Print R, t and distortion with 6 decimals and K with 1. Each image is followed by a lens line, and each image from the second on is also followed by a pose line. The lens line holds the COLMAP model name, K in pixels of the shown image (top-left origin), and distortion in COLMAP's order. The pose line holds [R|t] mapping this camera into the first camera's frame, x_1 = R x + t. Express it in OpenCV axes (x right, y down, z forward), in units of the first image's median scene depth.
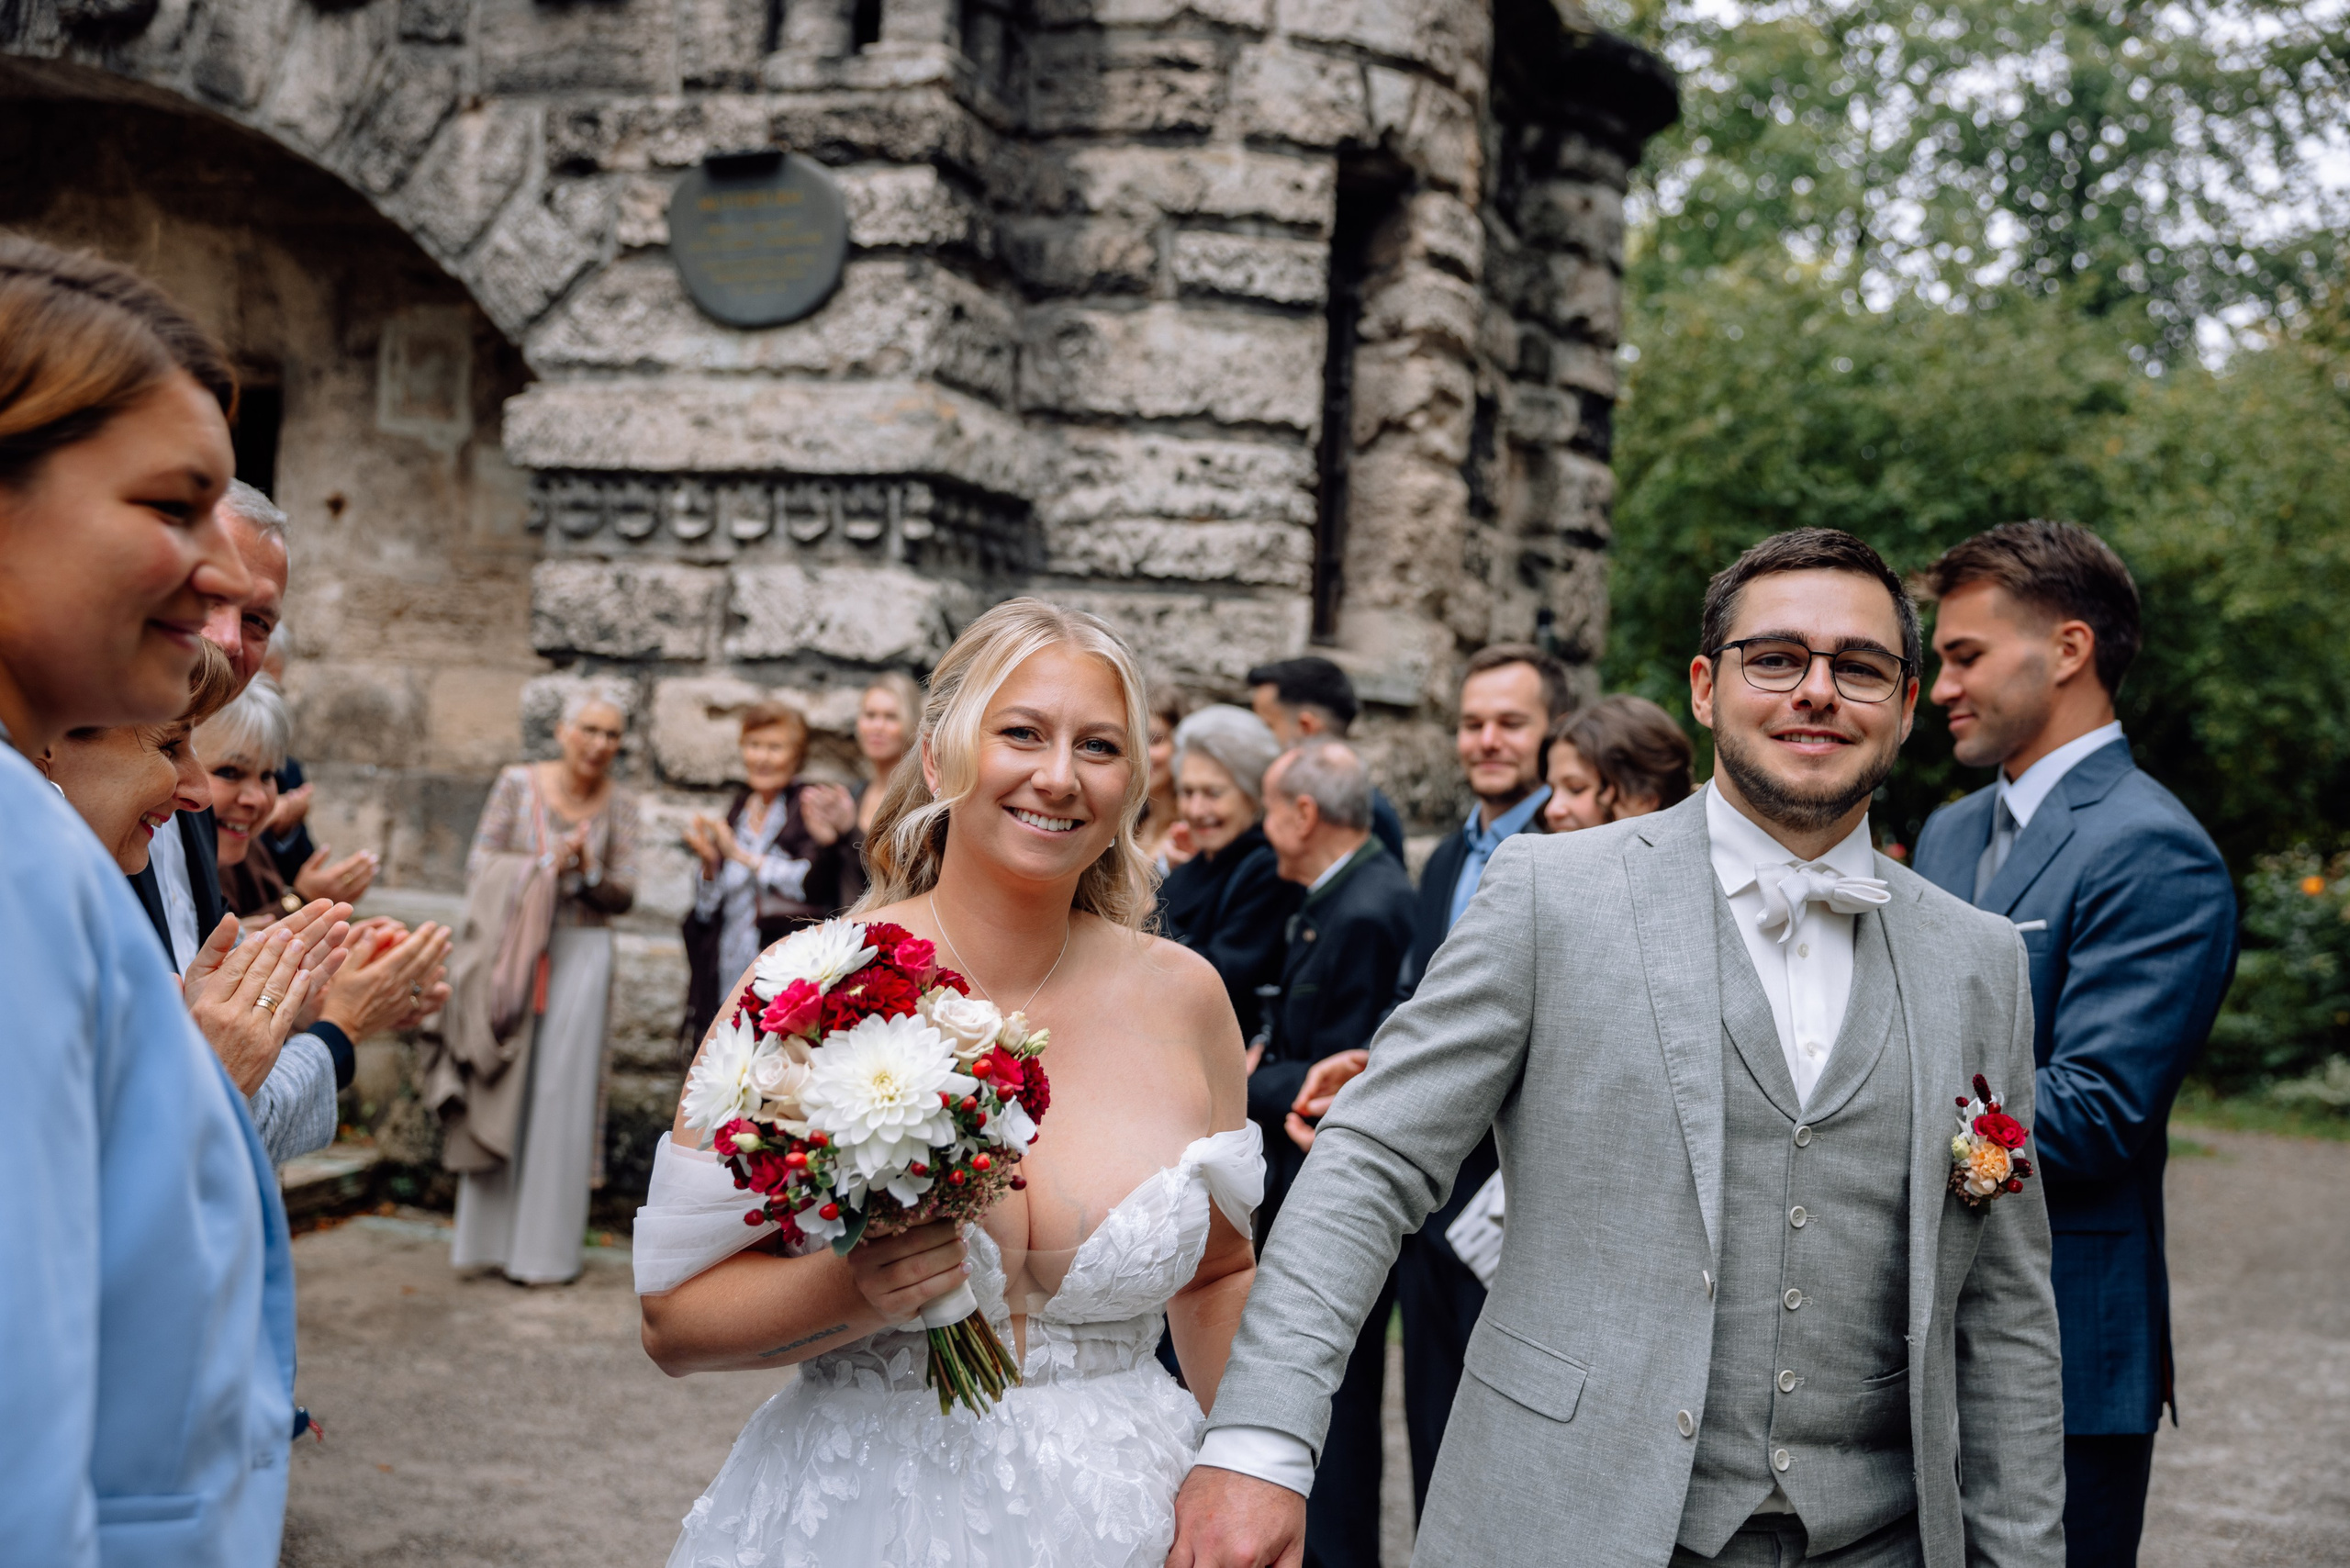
lens RADIAL K [[2562.1, 0, 1175.0], [0, 2562.1, 784.0], [0, 0, 1]] dist [0.059906, -0.002521]
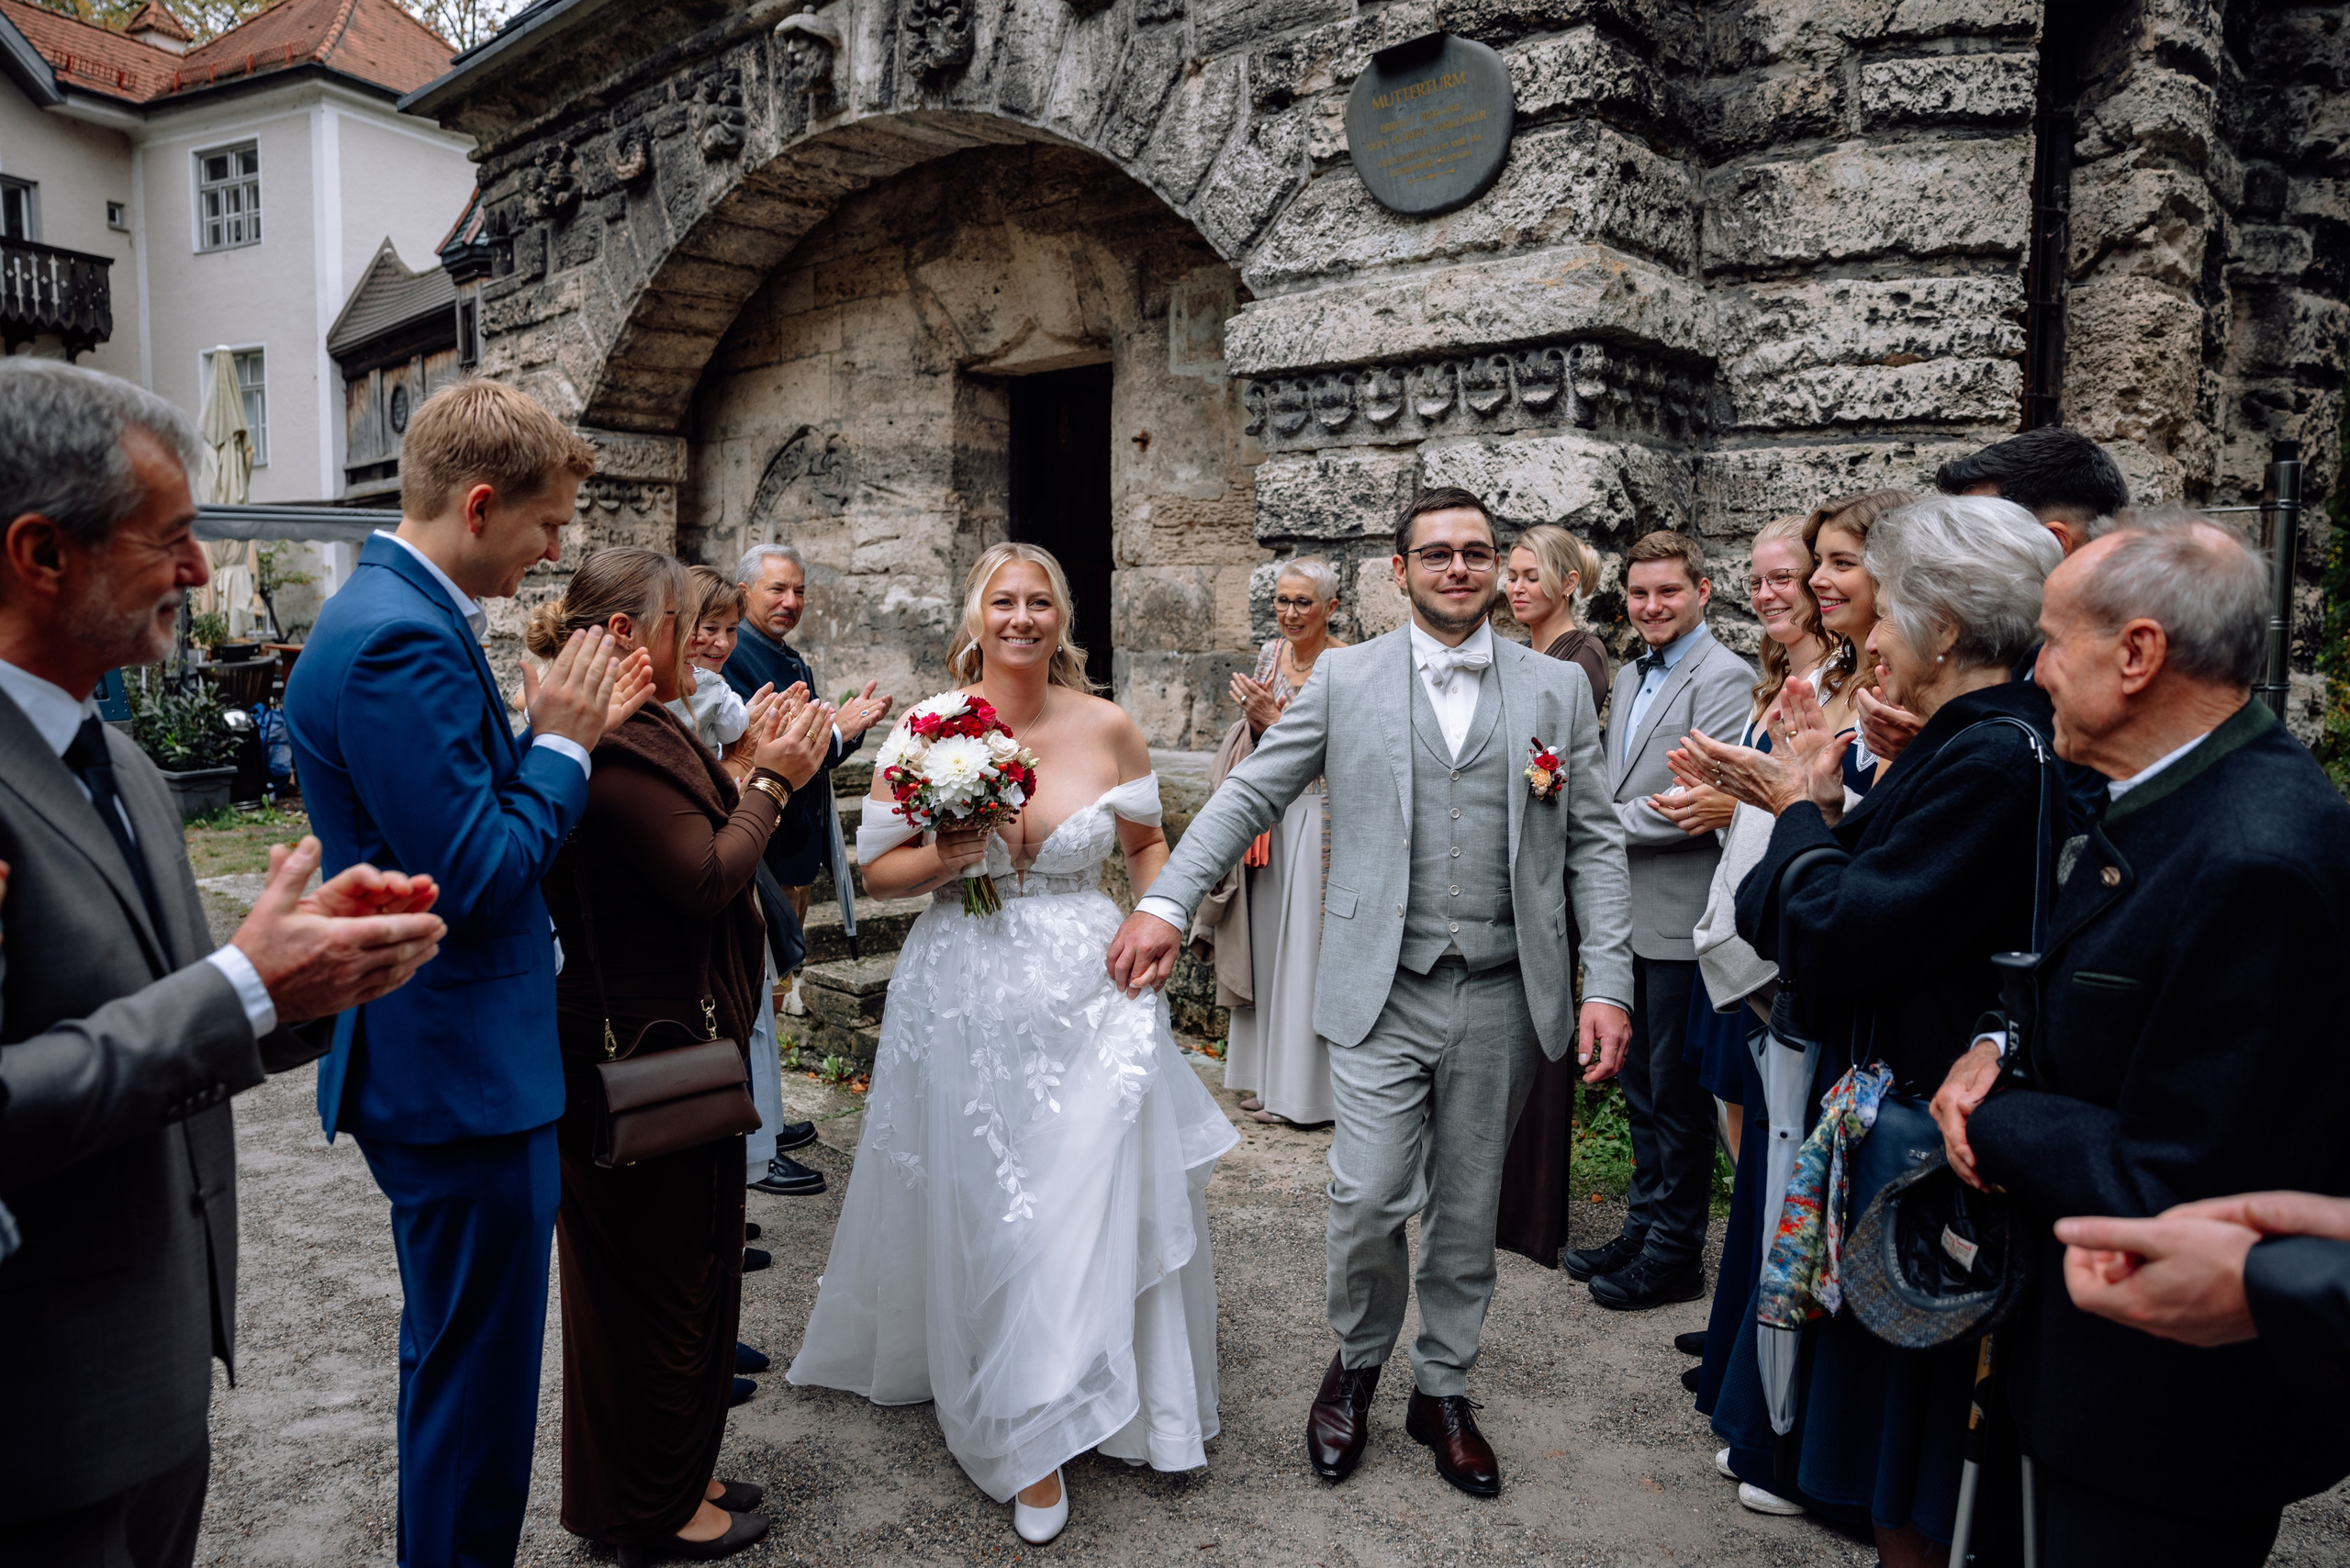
lens RADIAL K [[1595.2, 0, 1169.5], [0, 1595.2, 790.4], [0, 0, 1]] dist [-0.115581, 0.094299]
pose [[0.905996, -0.006397, -0.423237, 0.008481], [0.041309, 0.996449, 0.073367, 0.004128], [0.421265, -0.083953, 0.903044, 0.345305]]
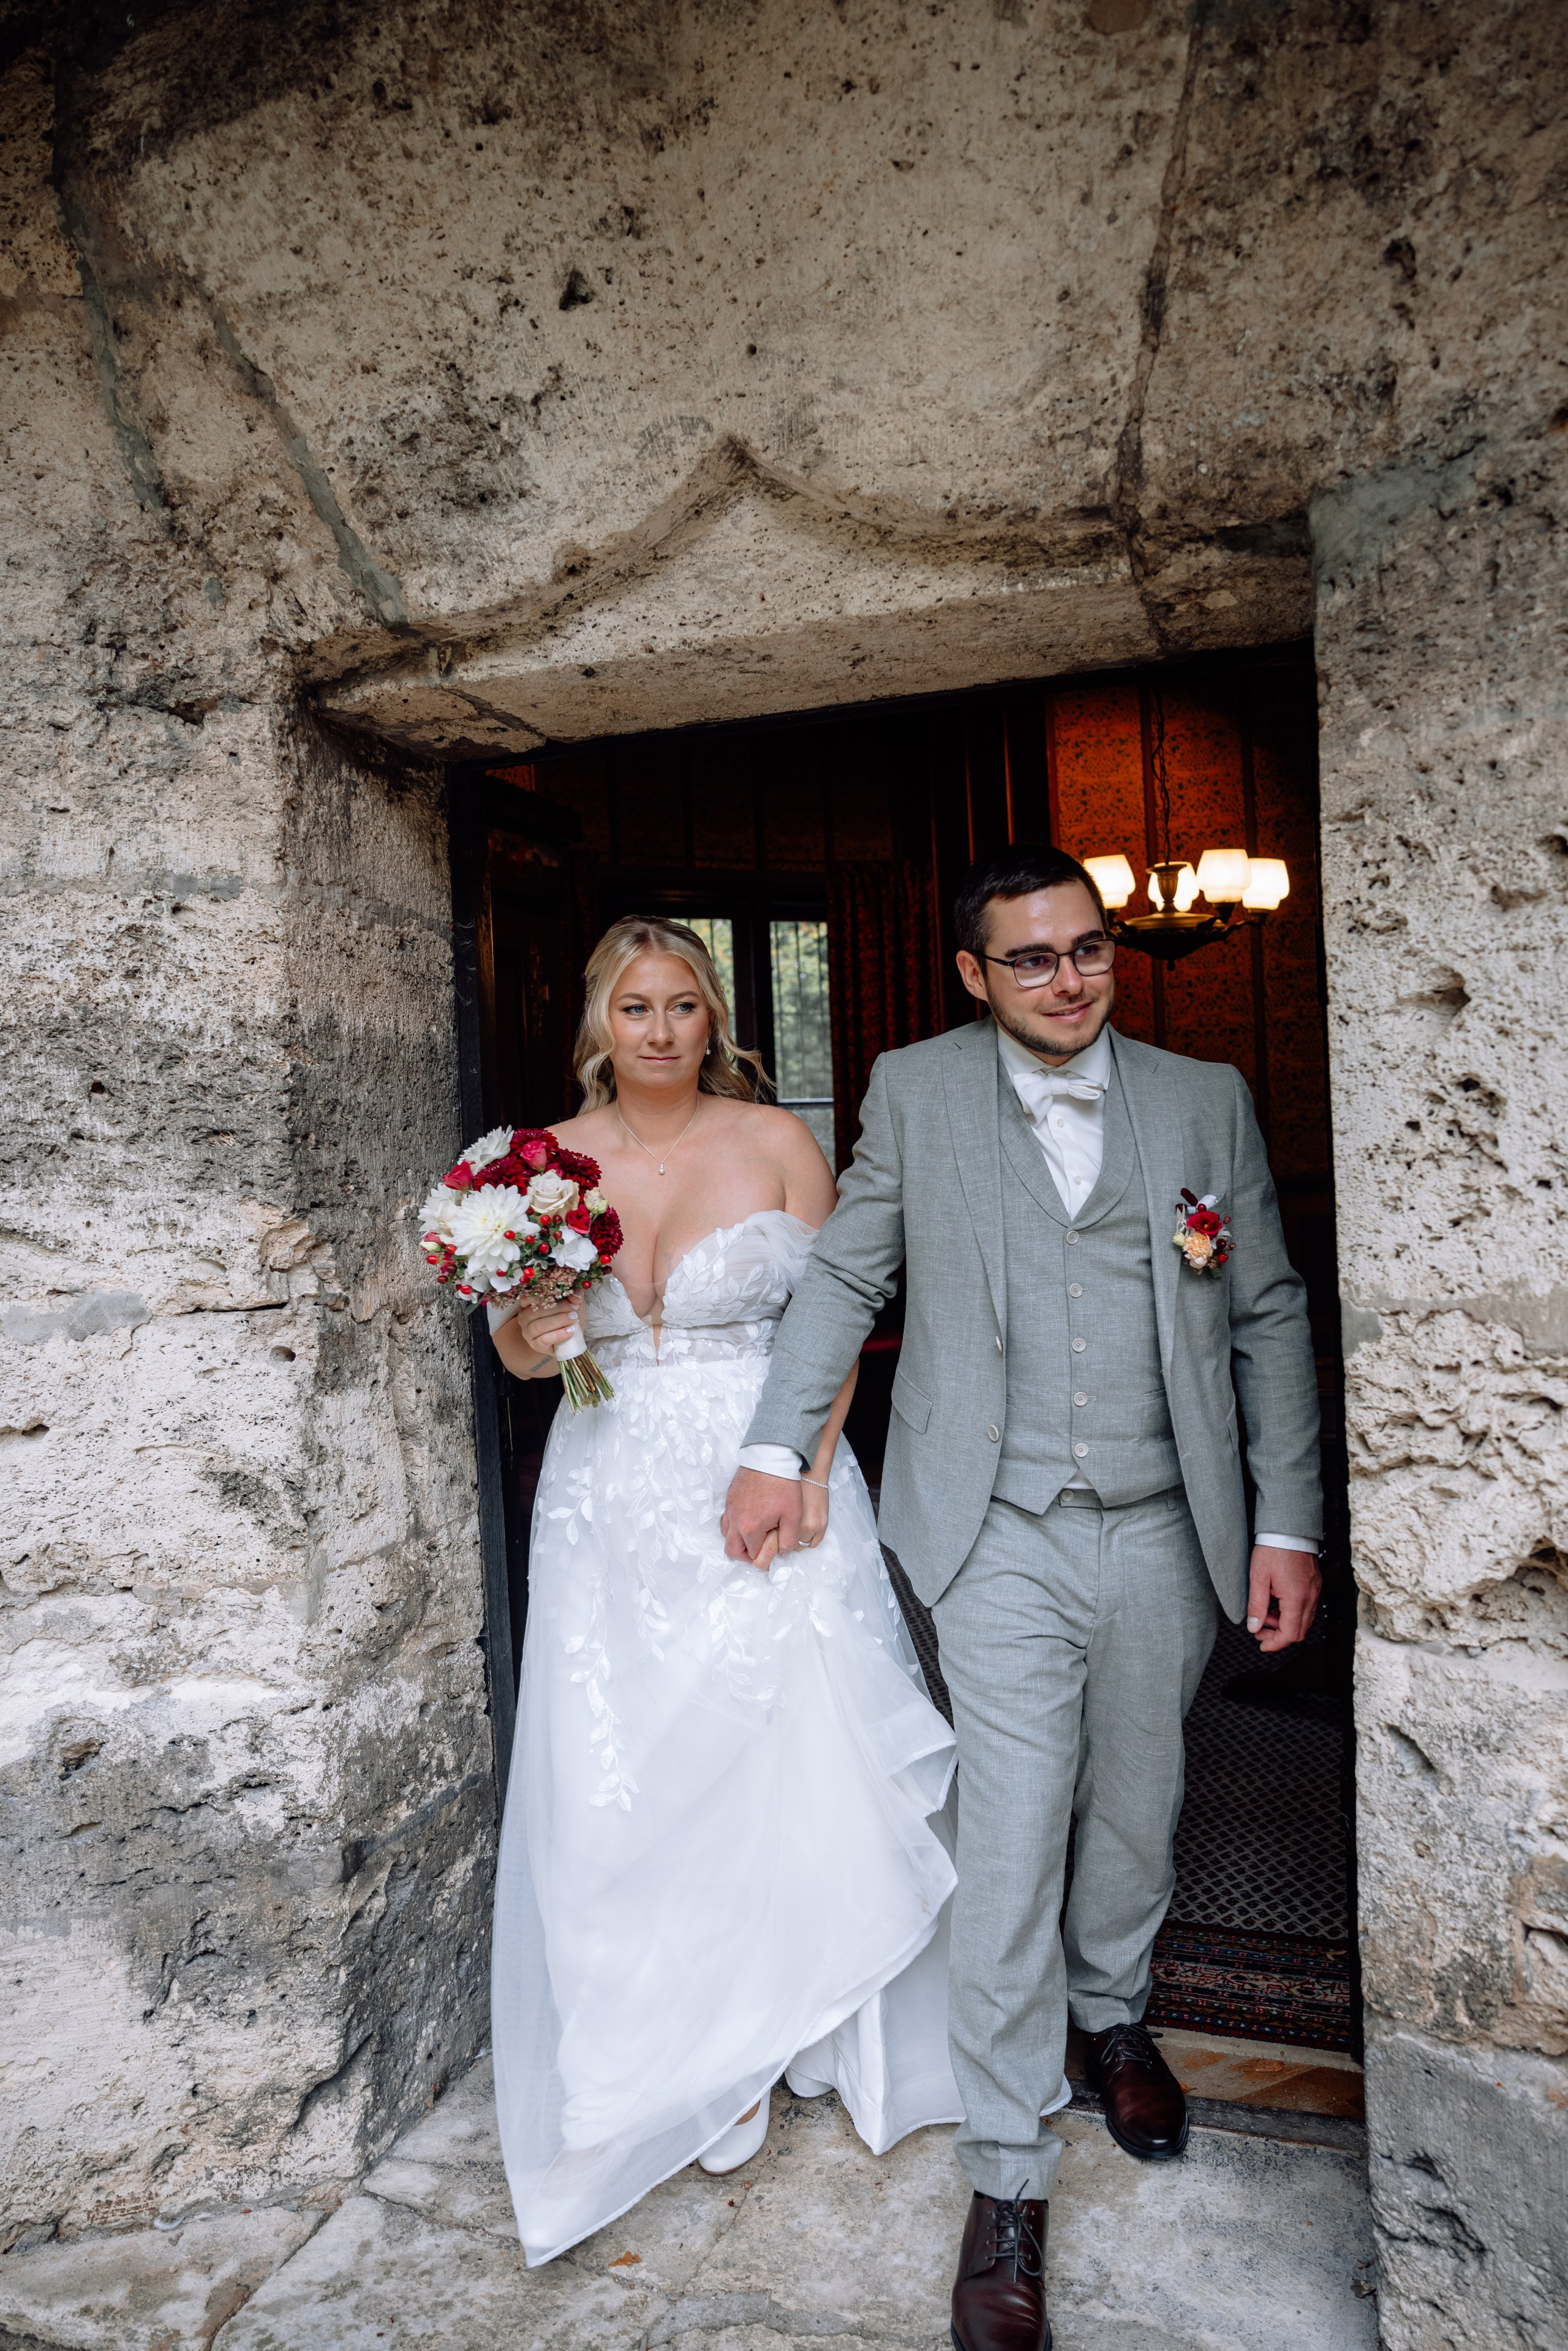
lens RADIAL K [[1595.7, 0, 785.9], [0, 1595.7, 1188.0], [0, 0, 1]] dist [-0.115581, 0.094299]
pose [[0.995117, -0.095821, -0.023661, -0.477064], [0.096083, 0.995321, 0.010193, -0.120089], [0.022574, -0.012416, 0.999668, 1.002607]]
